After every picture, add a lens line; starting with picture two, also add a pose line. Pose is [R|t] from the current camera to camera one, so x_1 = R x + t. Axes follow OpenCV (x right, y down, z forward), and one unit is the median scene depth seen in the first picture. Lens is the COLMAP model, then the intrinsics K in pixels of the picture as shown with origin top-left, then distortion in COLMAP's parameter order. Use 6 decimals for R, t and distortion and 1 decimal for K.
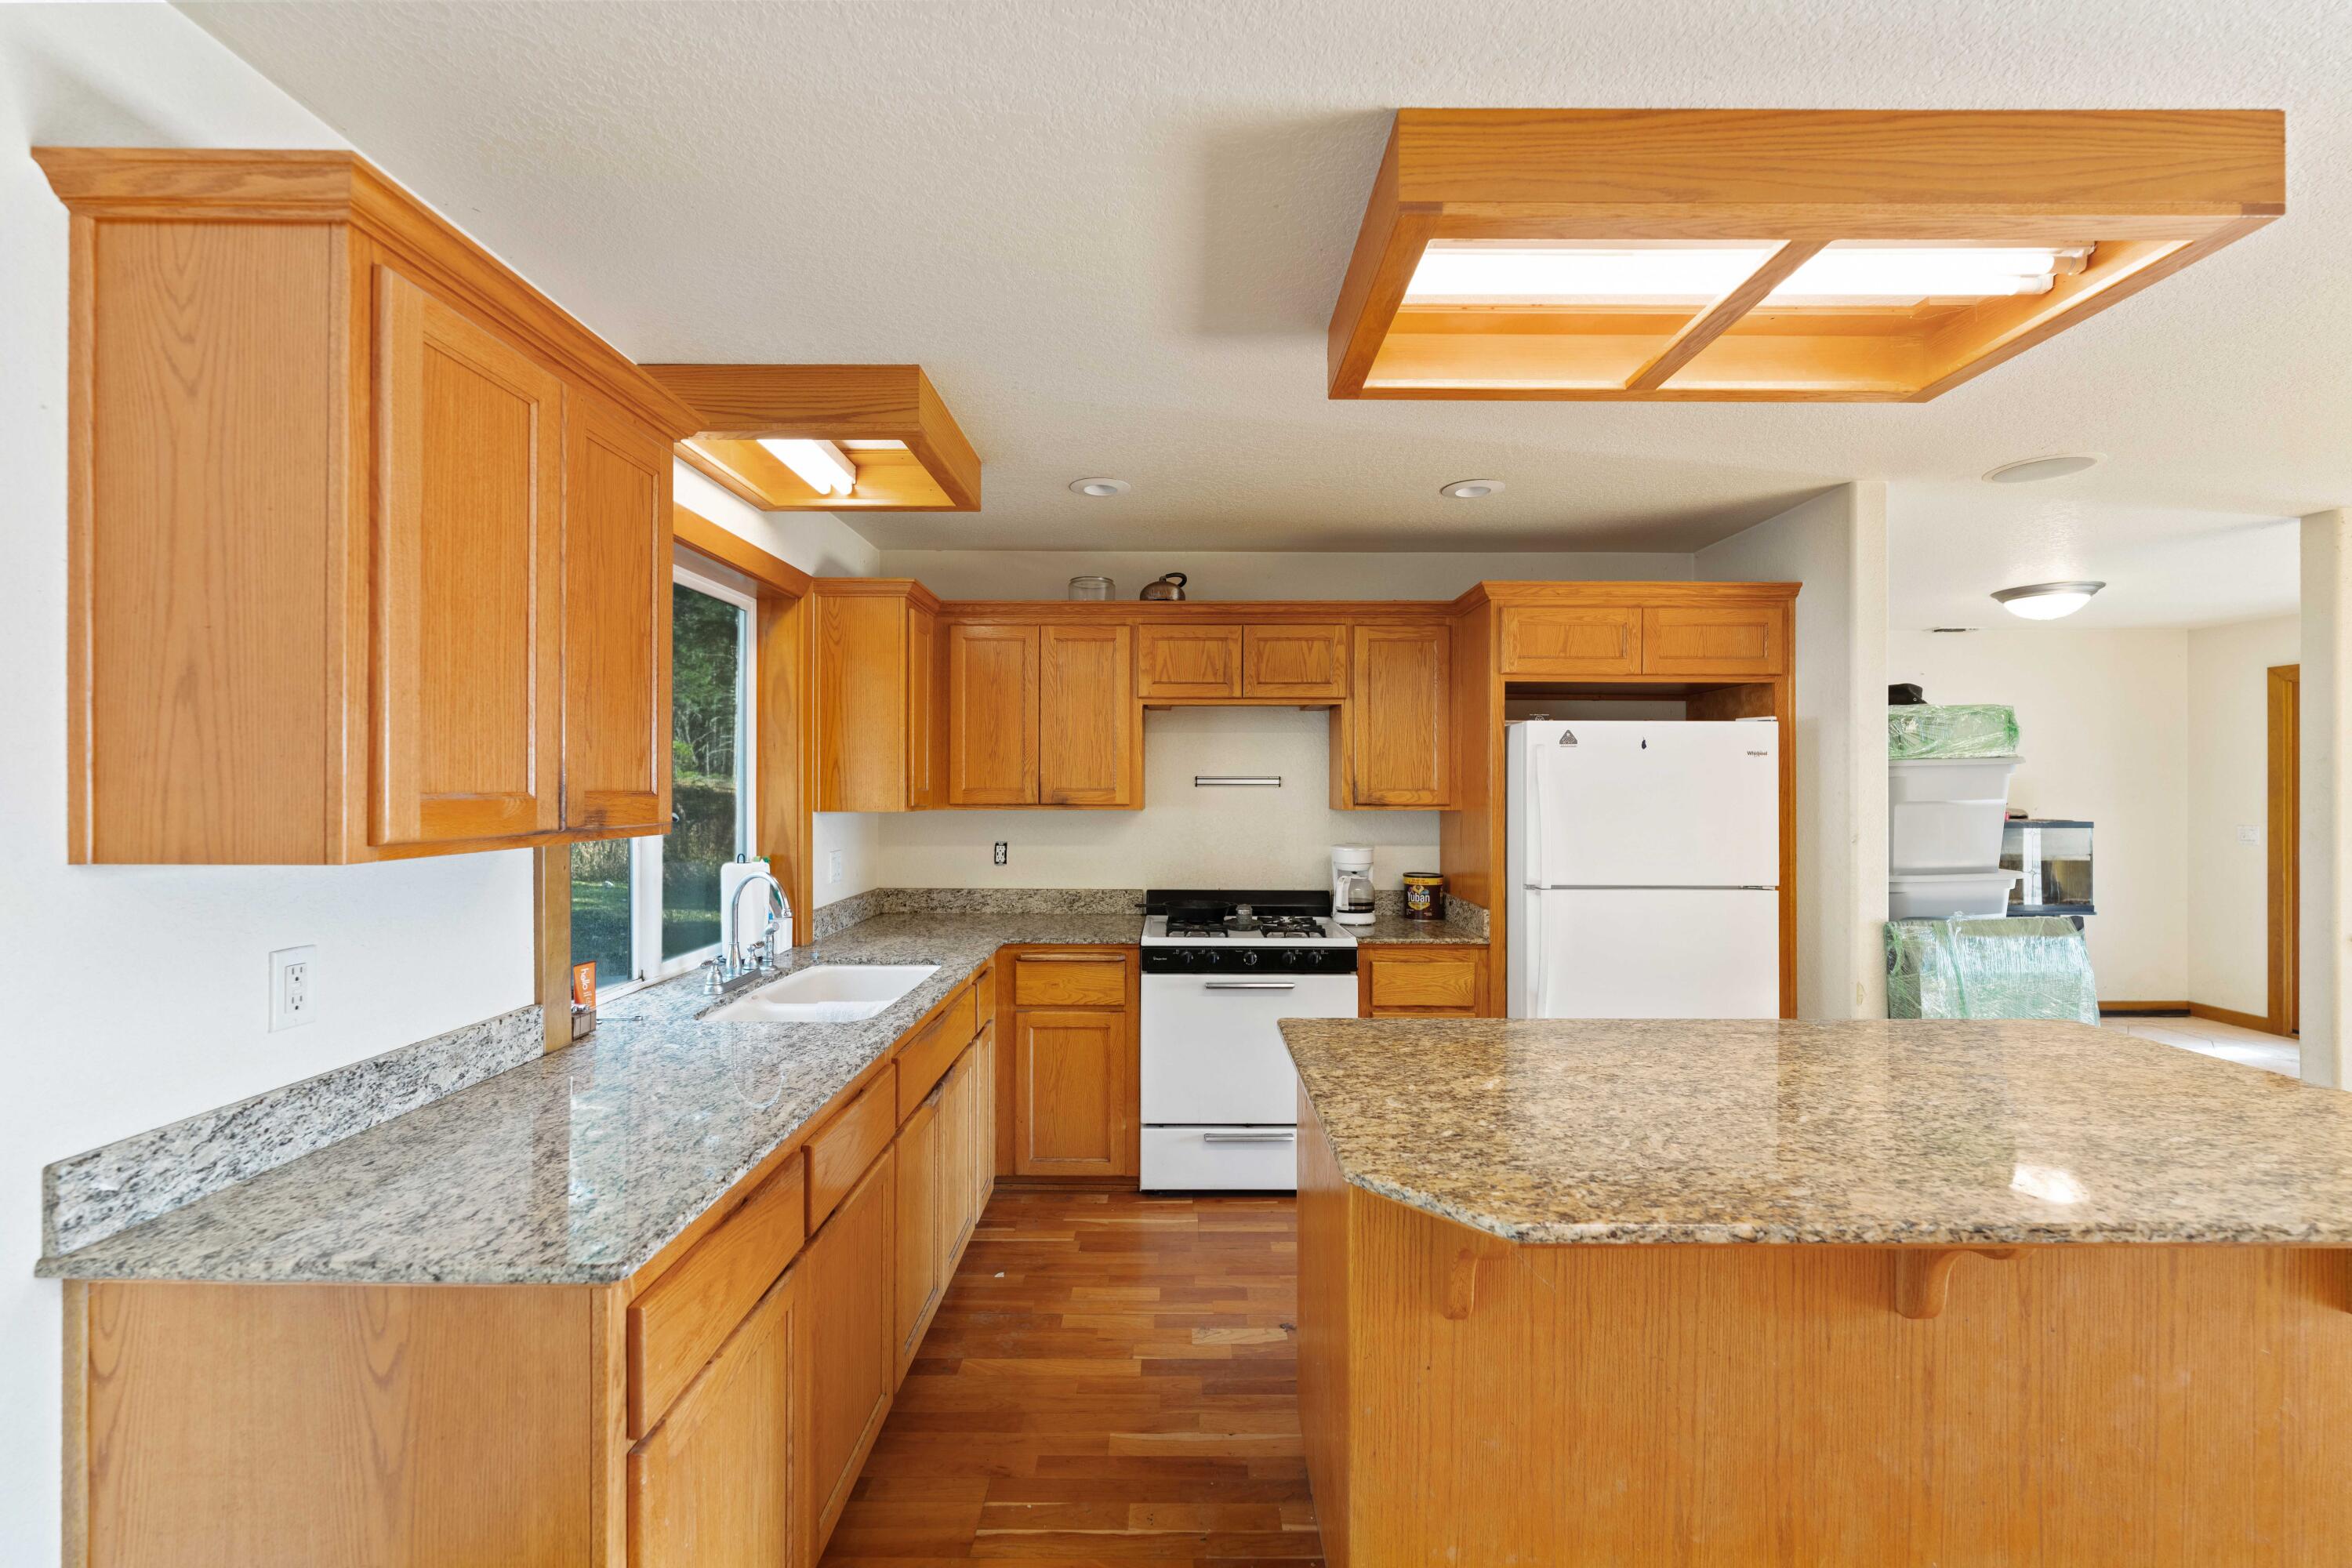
lens RADIAL K [[957.1, 0, 1178.4], [0, 957.1, 781.4], [0, 0, 1]] dist [-0.007107, -0.000772]
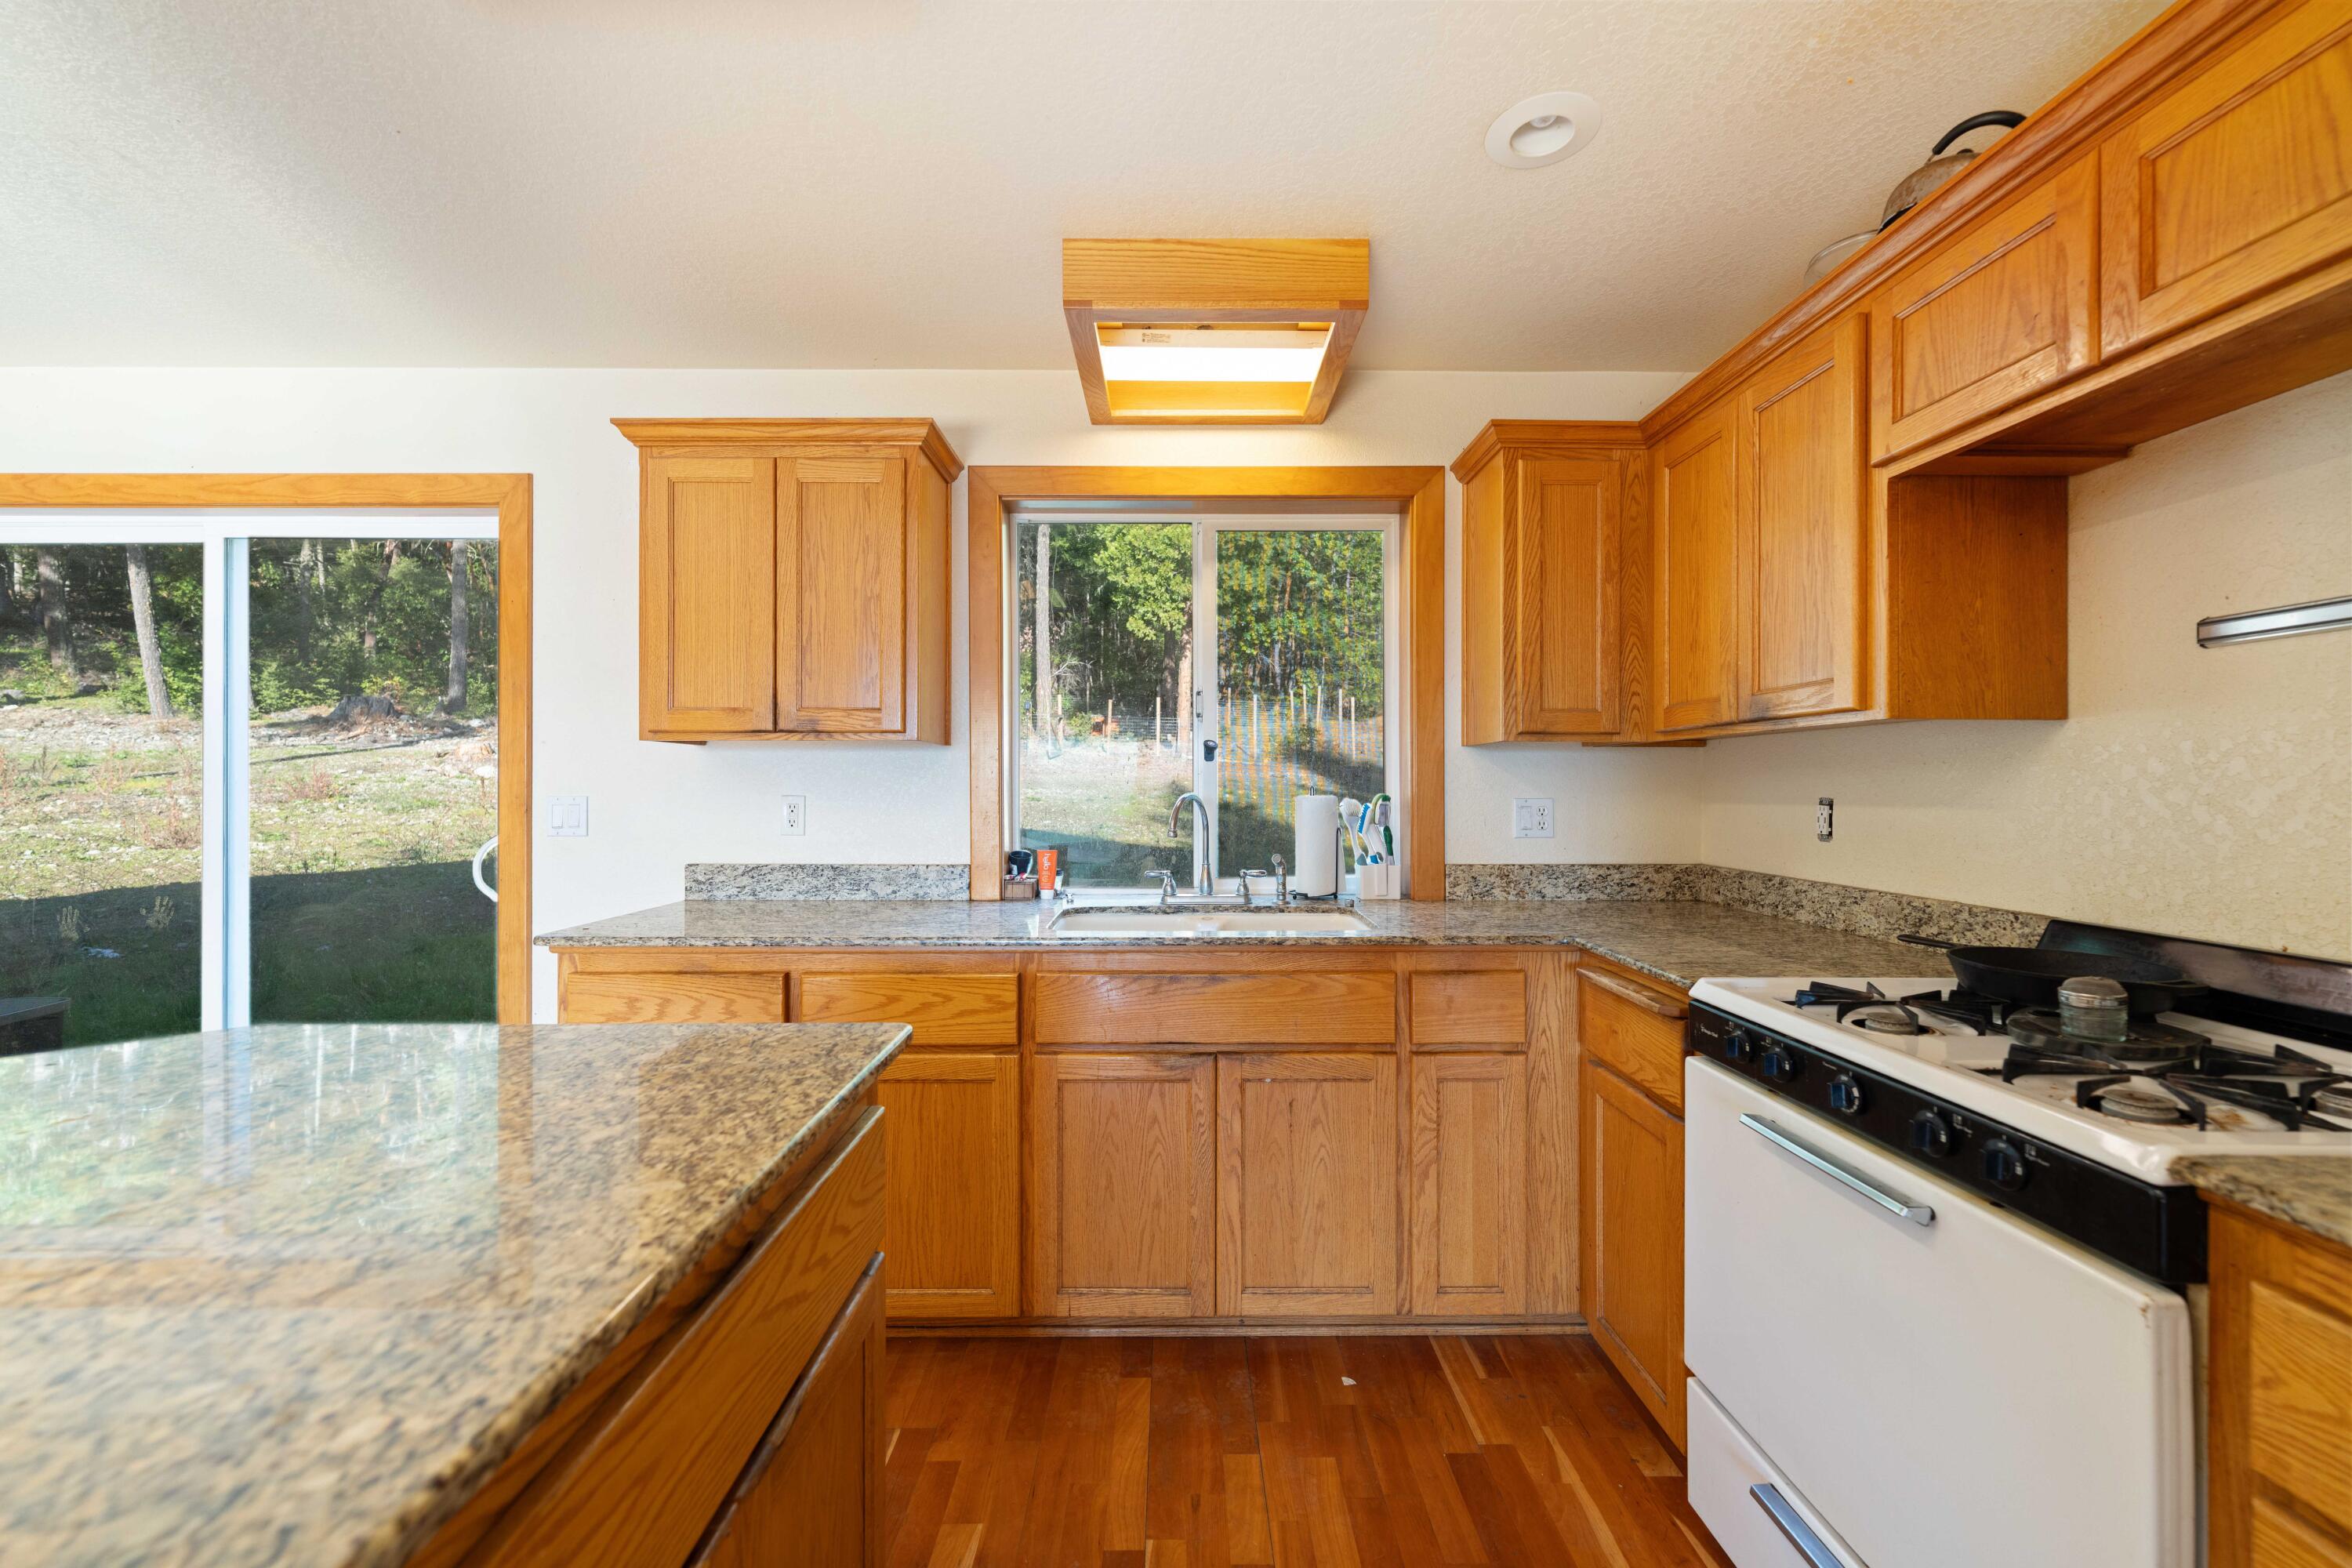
lens RADIAL K [[957.1, 0, 1177.1], [0, 957.1, 786.7], [0, 0, 1]] dist [-0.007107, -0.000772]
pose [[0.001851, -0.000983, -0.999998, 0.678932], [0.002779, 0.999996, -0.000978, 0.103503], [0.999994, -0.002777, 0.001853, 1.150026]]
